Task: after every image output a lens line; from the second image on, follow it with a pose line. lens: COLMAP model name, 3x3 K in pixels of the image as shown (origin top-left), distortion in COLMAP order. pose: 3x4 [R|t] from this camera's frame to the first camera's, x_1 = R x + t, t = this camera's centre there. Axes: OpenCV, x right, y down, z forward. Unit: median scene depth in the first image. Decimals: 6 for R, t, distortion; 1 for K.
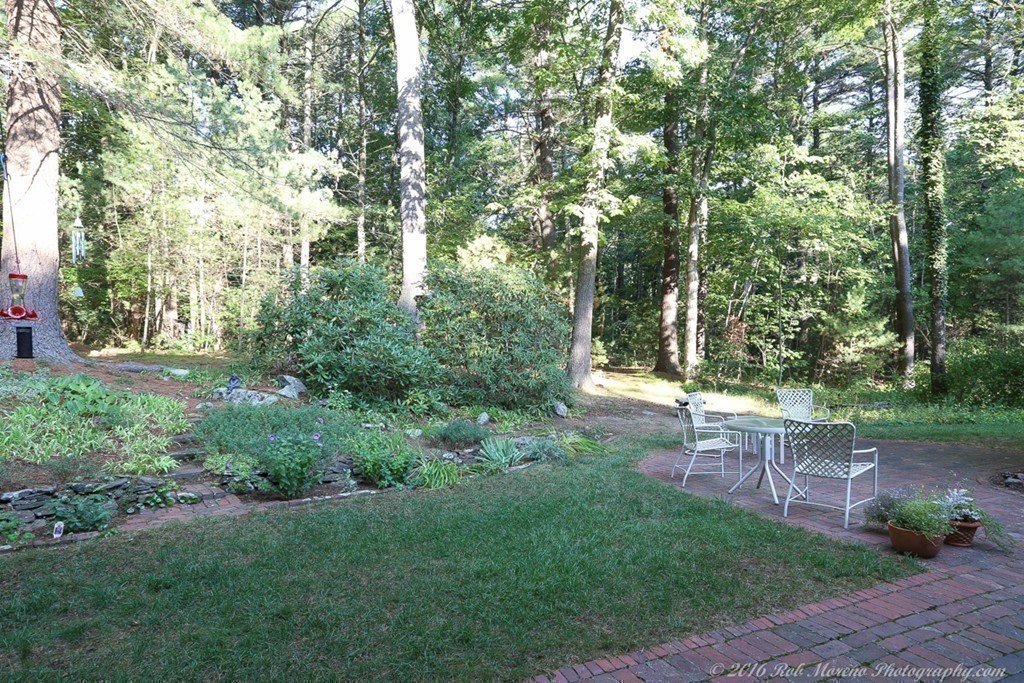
lens RADIAL K [[472.9, 0, 511.9], [0, 472.9, 371.7], [0, 0, 1]] dist [-0.026592, -0.000398]
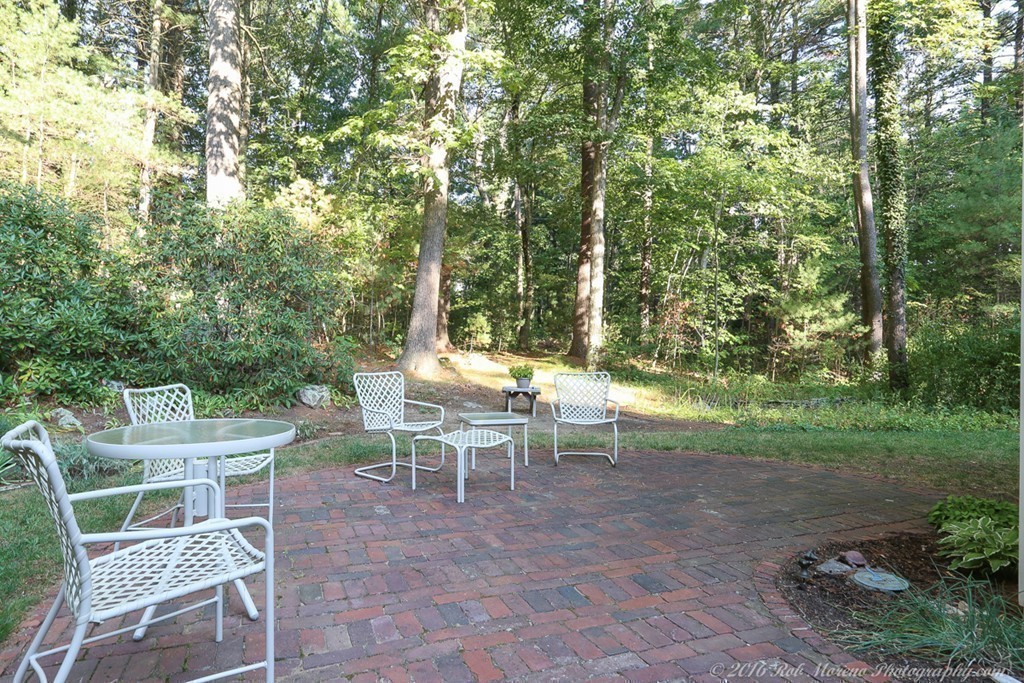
lens RADIAL K [[480.6, 0, 512.0], [0, 480.6, 341.5], [0, 0, 1]] dist [-0.027077, 0.001154]
pose [[0.999664, 0.018395, -0.018280, 0.232542], [-0.019089, 0.999075, -0.038526, 0.008609], [0.017555, 0.038862, 0.999090, 0.155653]]
